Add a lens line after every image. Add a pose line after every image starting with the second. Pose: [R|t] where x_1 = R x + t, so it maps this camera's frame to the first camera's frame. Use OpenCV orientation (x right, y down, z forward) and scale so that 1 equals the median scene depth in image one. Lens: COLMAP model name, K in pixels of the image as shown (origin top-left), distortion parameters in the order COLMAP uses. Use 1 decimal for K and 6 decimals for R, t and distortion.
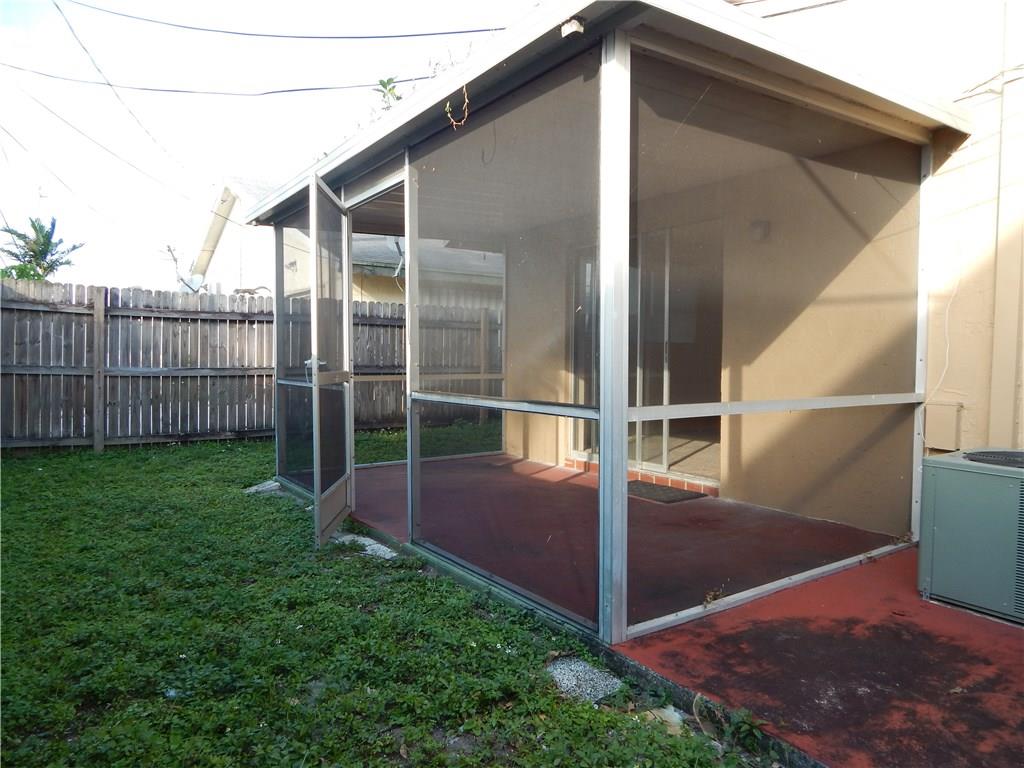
lens RADIAL K [[685.3, 0, 494.6], [0, 685.3, 377.8], [0, 0, 1]] dist [-0.001582, -0.011599]
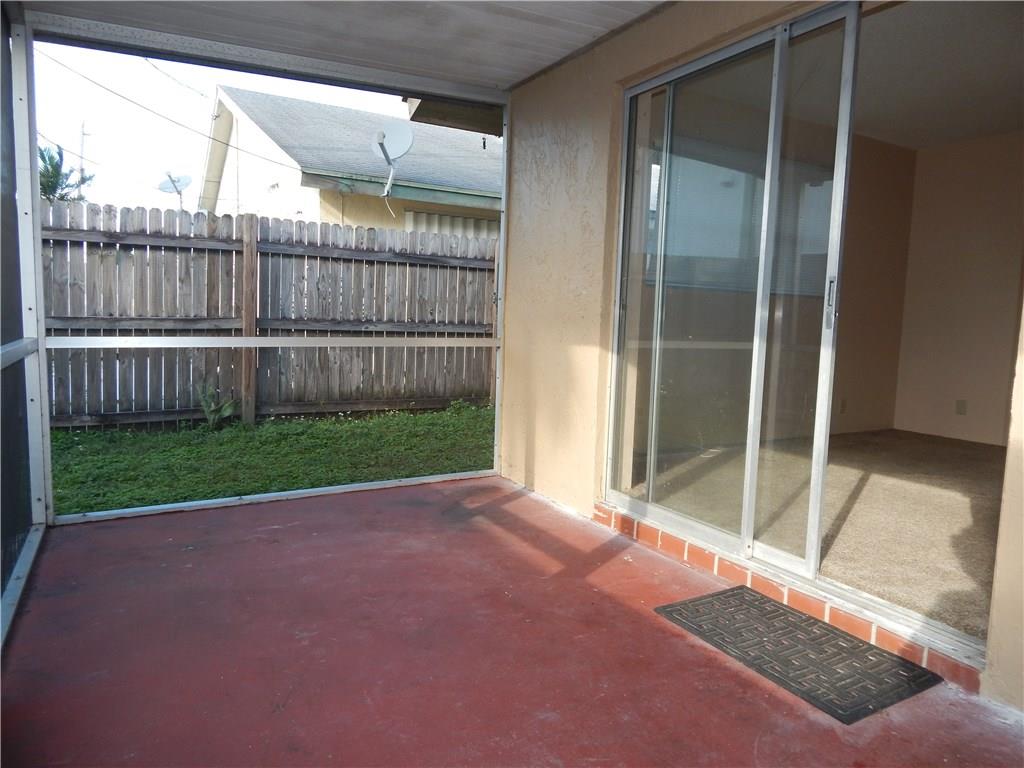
lens RADIAL K [[654.2, 0, 509.4], [0, 654.2, 415.1], [0, 0, 1]] dist [-0.002225, -0.020826]
pose [[0.997361, 0.035775, -0.063181, 0.054444], [-0.027671, 0.991800, 0.124770, -0.010639], [0.067126, -0.122692, 0.990172, 0.410678]]
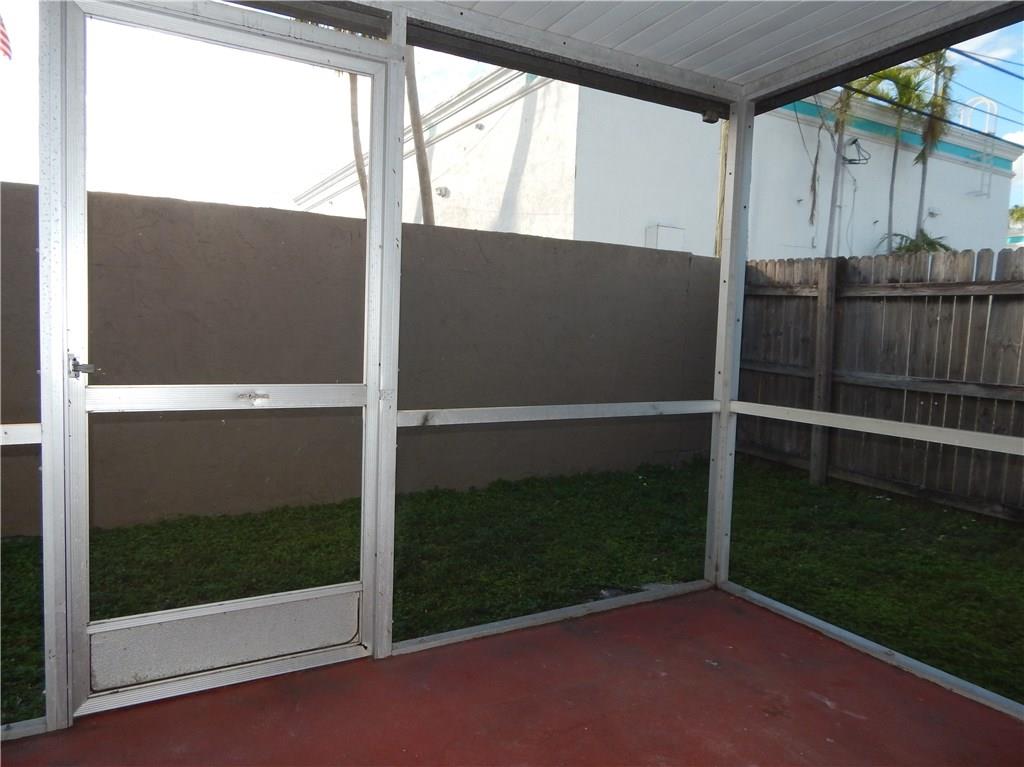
lens RADIAL K [[685.3, 0, 494.6], [0, 685.3, 377.3], [0, 0, 1]] dist [-0.001582, -0.011599]
pose [[-0.060865, 0.062384, -0.996195, 0.156964], [-0.064100, 0.995741, 0.066272, -0.030140], [0.996086, 0.067890, -0.056606, 0.633198]]
